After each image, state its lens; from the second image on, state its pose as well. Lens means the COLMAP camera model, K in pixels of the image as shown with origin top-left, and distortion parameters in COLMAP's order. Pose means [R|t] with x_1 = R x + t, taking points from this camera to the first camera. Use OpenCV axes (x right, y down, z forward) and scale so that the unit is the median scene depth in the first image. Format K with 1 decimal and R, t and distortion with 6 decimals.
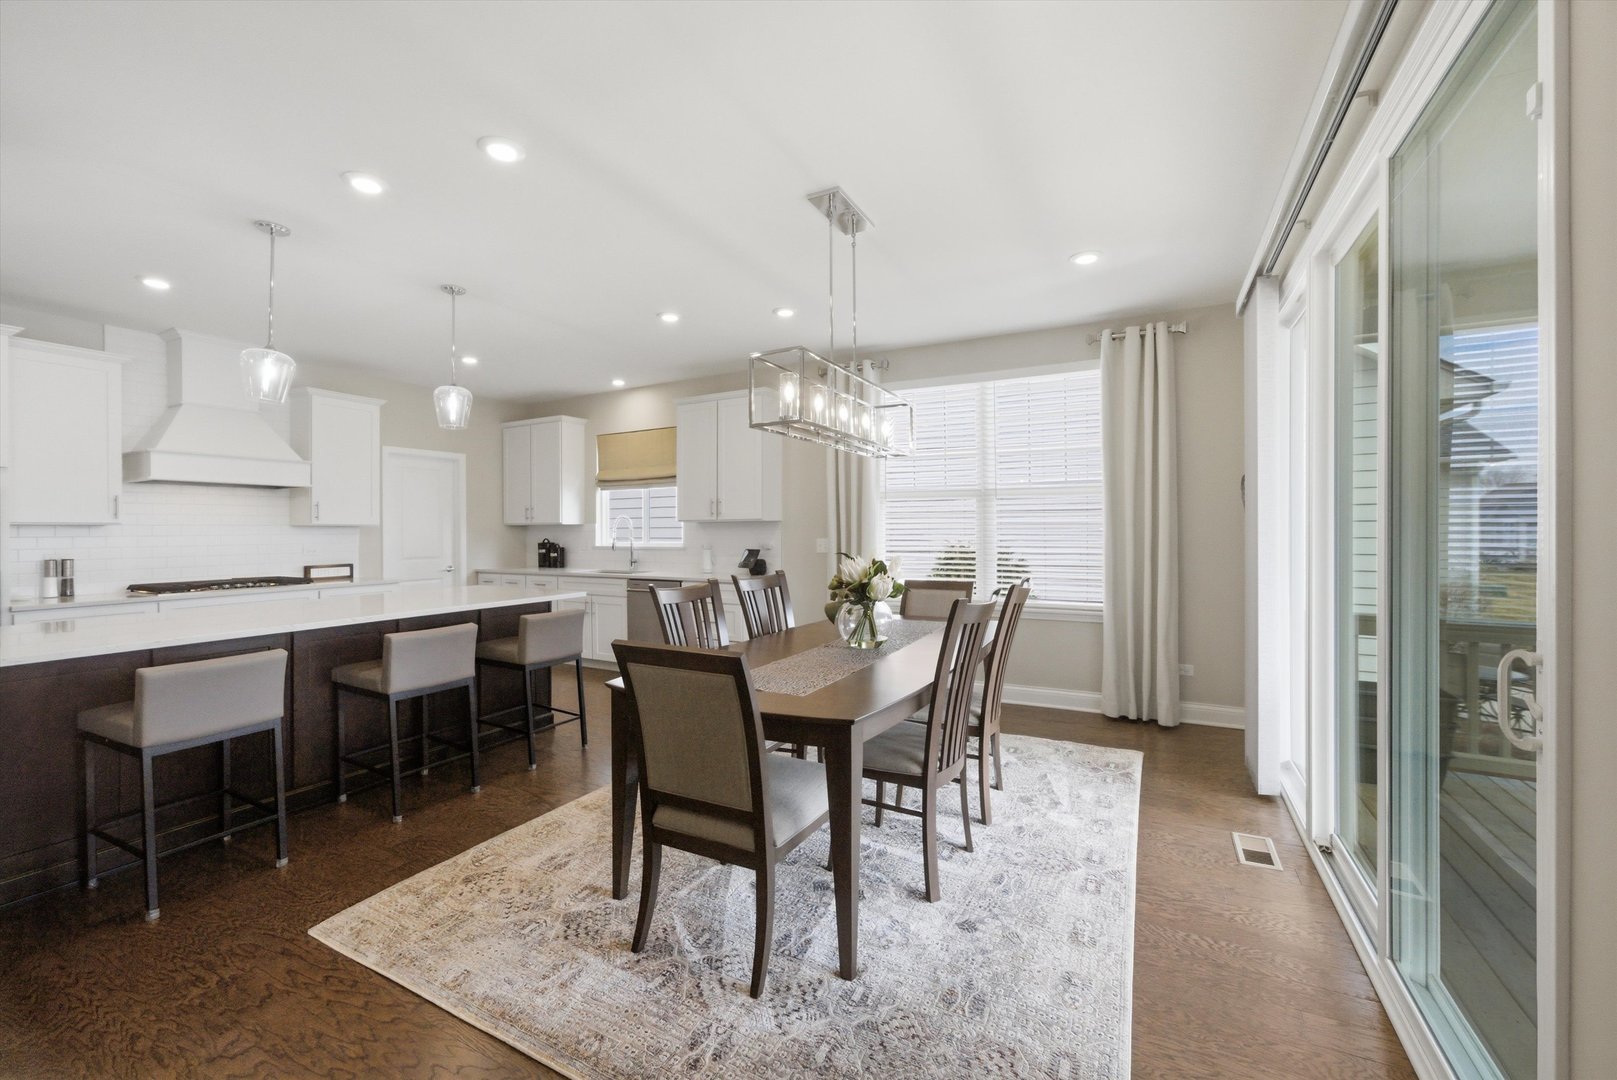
lens RADIAL K [[660.9, 0, 796.2], [0, 660.9, 532.0], [0, 0, 1]] dist [-0.003369, 0.001620]
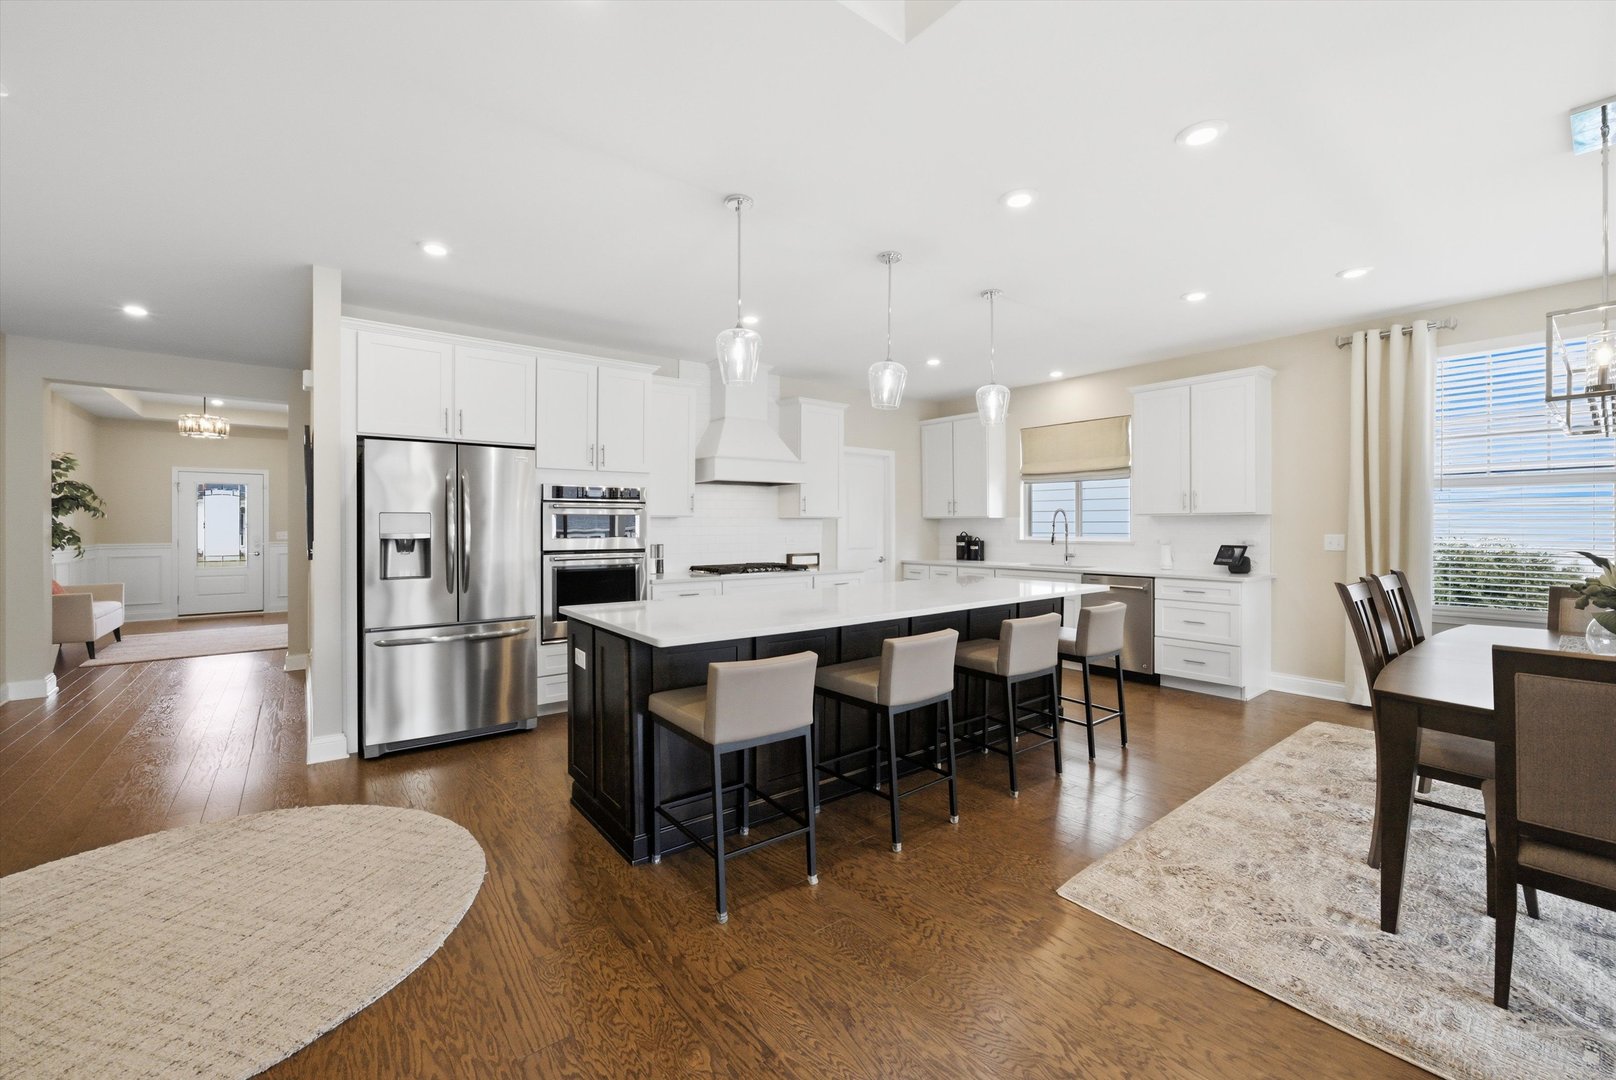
lens RADIAL K [[660.5, 0, 791.8], [0, 660.5, 520.1], [0, 0, 1]] dist [-0.003369, 0.001620]
pose [[0.915552, 0.000087, -0.402201, -0.332481], [-0.004663, 0.999935, -0.010397, 0.005842], [0.402174, 0.011395, 0.915492, -0.075542]]
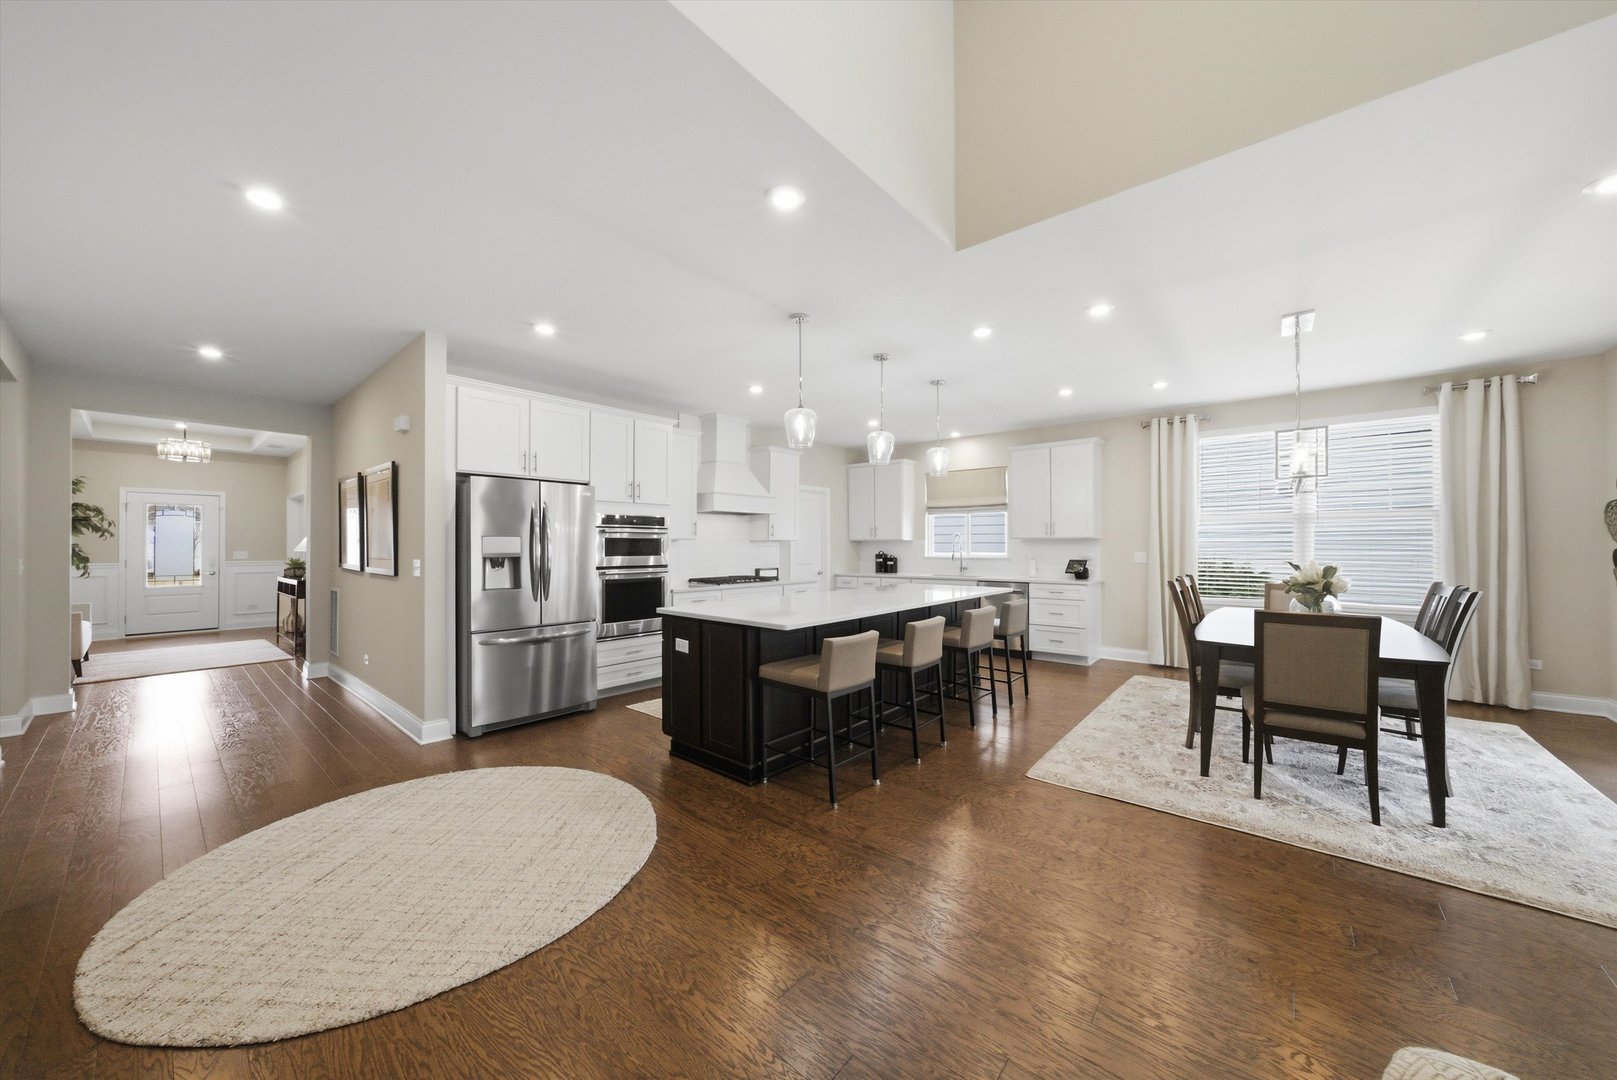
lens RADIAL K [[581.5, 0, 793.1], [0, 581.5, 534.7], [0, 0, 1]] dist [-0.005813, 0.001812]
pose [[0.977261, -0.000139, -0.212041, -0.480051], [-0.004405, 0.999771, -0.020958, 0.004777], [0.211996, 0.021416, 0.977036, -0.295256]]
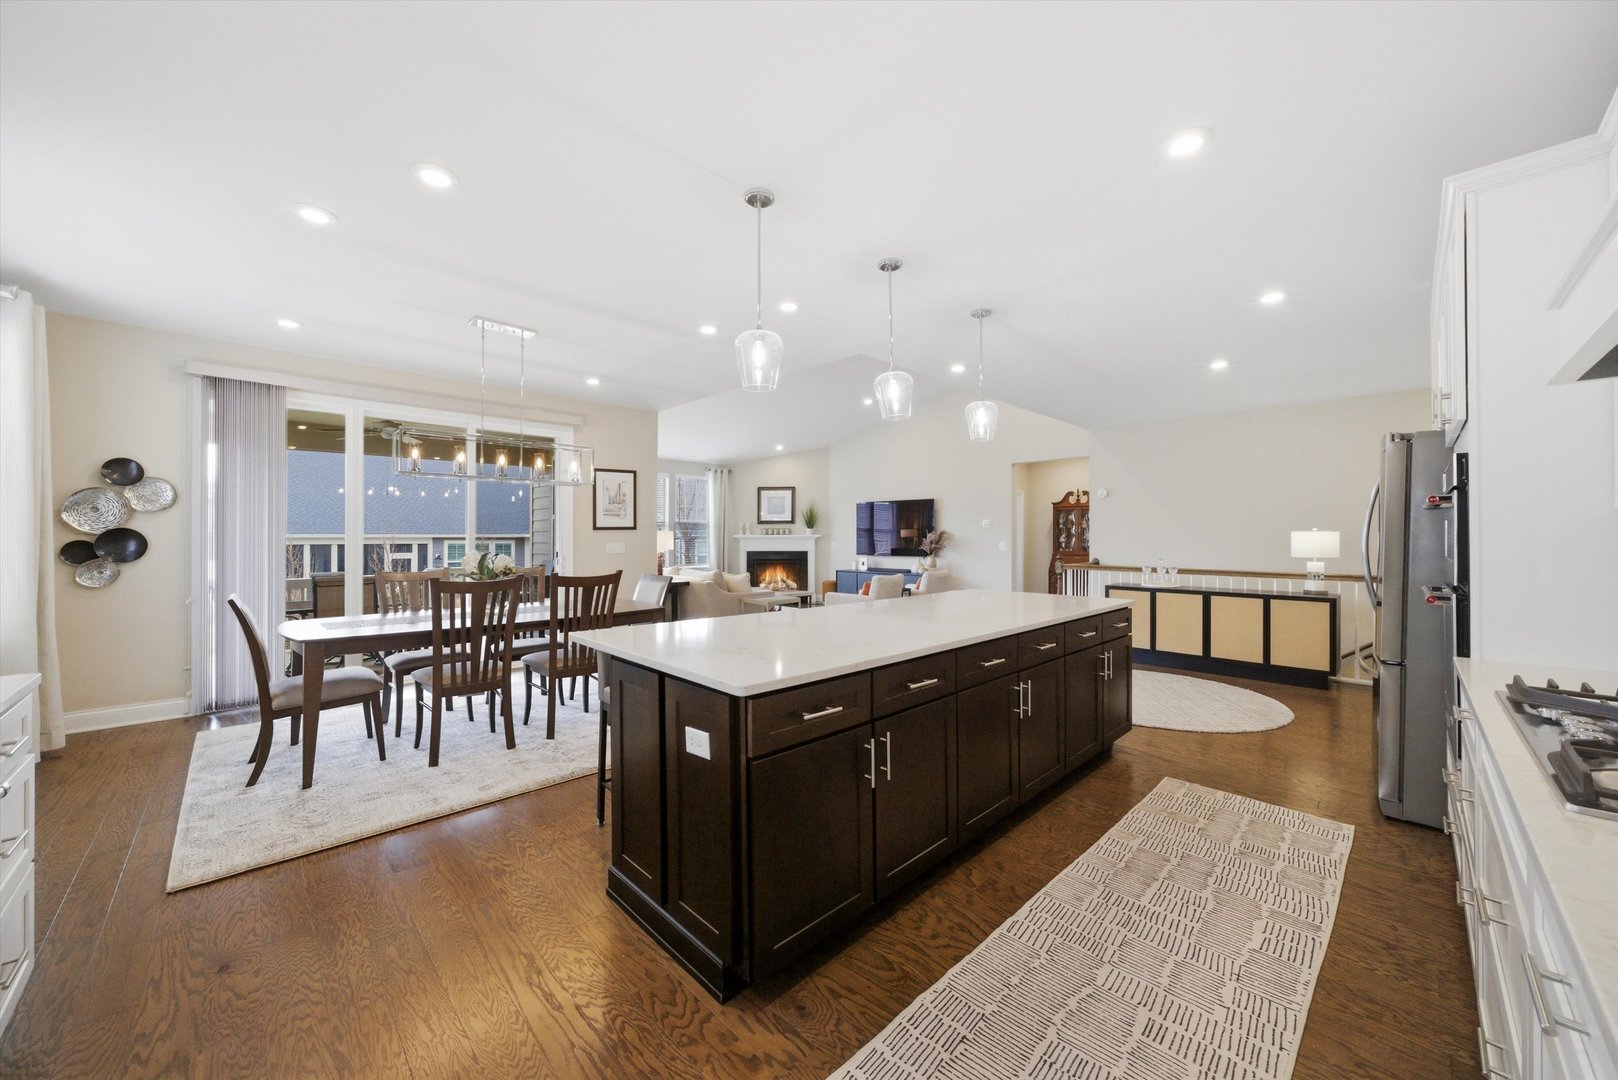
lens RADIAL K [[594.4, 0, 805.6], [0, 594.4, 529.1], [0, 0, 1]] dist [-0.011002, 0.005805]
pose [[-0.959732, 0.008945, 0.280776, -0.641446], [0.005668, 0.999906, -0.012481, 0.002615], [-0.280861, -0.010387, -0.959692, 1.373060]]
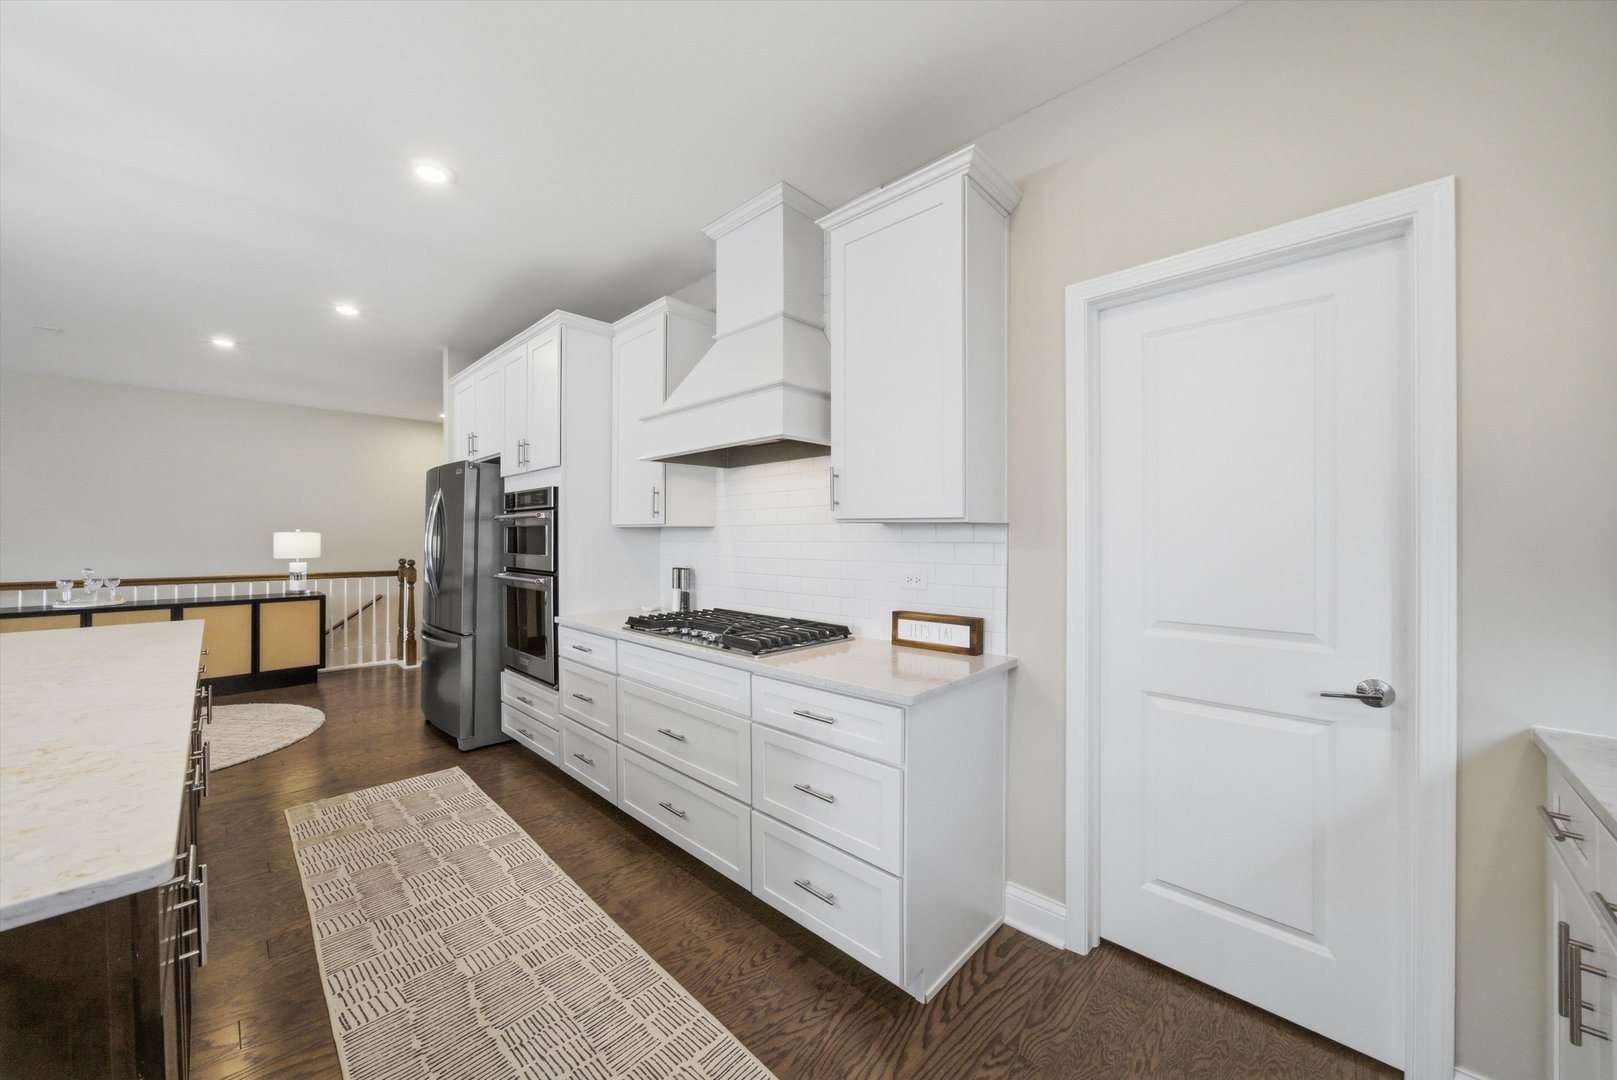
lens RADIAL K [[581.5, 0, 803.6], [0, 581.5, 531.0], [0, 0, 1]] dist [-0.005813, 0.001812]
pose [[-0.254295, 0.001785, -0.967125, -0.397955], [0.000864, 0.999998, 0.001618, -0.006744], [0.967126, -0.000424, -0.254297, 1.268418]]
